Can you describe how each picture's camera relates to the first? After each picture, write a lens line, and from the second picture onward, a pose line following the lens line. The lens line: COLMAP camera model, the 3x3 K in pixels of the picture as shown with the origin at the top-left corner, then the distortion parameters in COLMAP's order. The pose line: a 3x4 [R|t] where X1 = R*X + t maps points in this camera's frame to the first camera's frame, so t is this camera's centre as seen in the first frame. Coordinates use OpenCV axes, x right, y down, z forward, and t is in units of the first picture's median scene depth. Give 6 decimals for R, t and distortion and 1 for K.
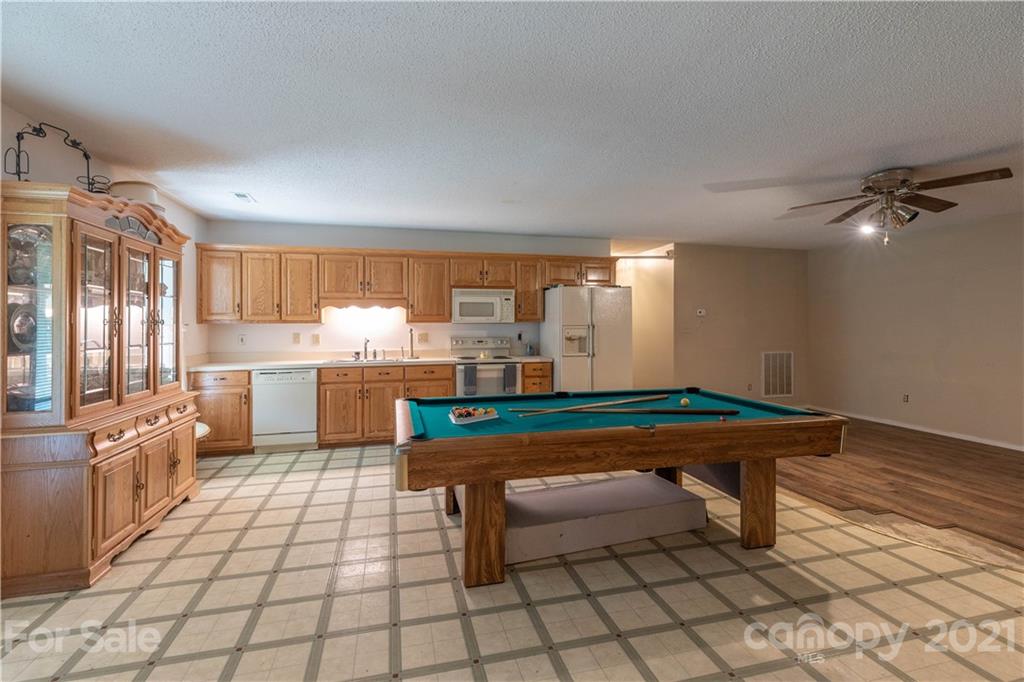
lens RADIAL K [[463.6, 0, 512.5], [0, 463.6, 333.3], [0, 0, 1]] dist [0.004431, -0.000016]
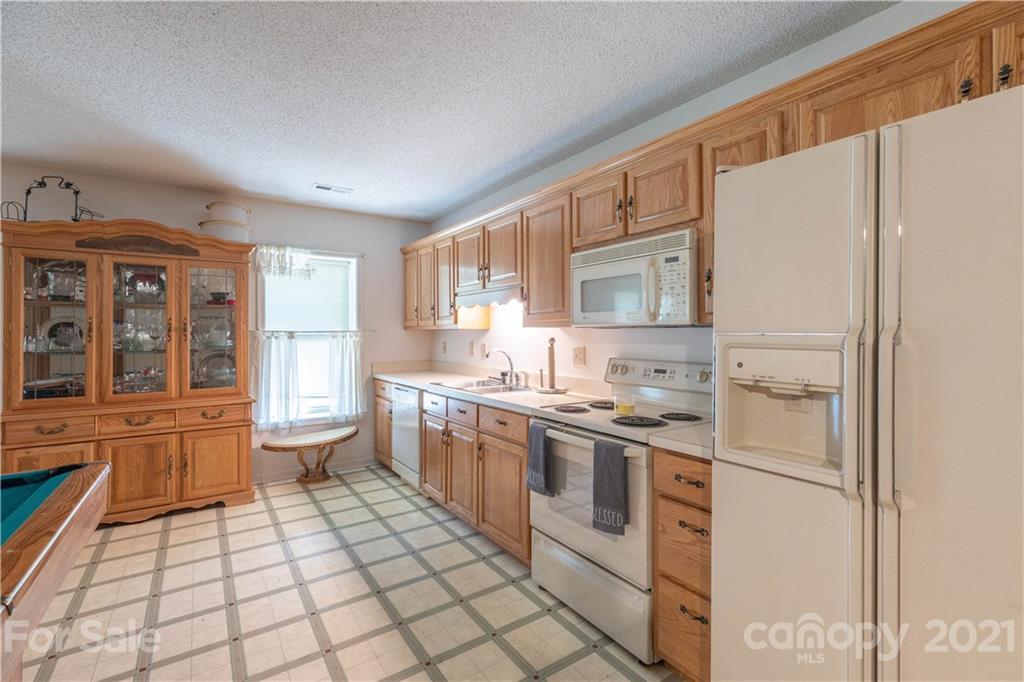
lens RADIAL K [[463.6, 0, 514.9], [0, 463.6, 332.5], [0, 0, 1]] dist [0.004431, -0.000016]
pose [[0.348403, 0.003246, -0.937339, 0.294406], [-0.013496, 0.999908, -0.001554, -0.015619], [0.937248, 0.013192, 0.348415, 0.795540]]
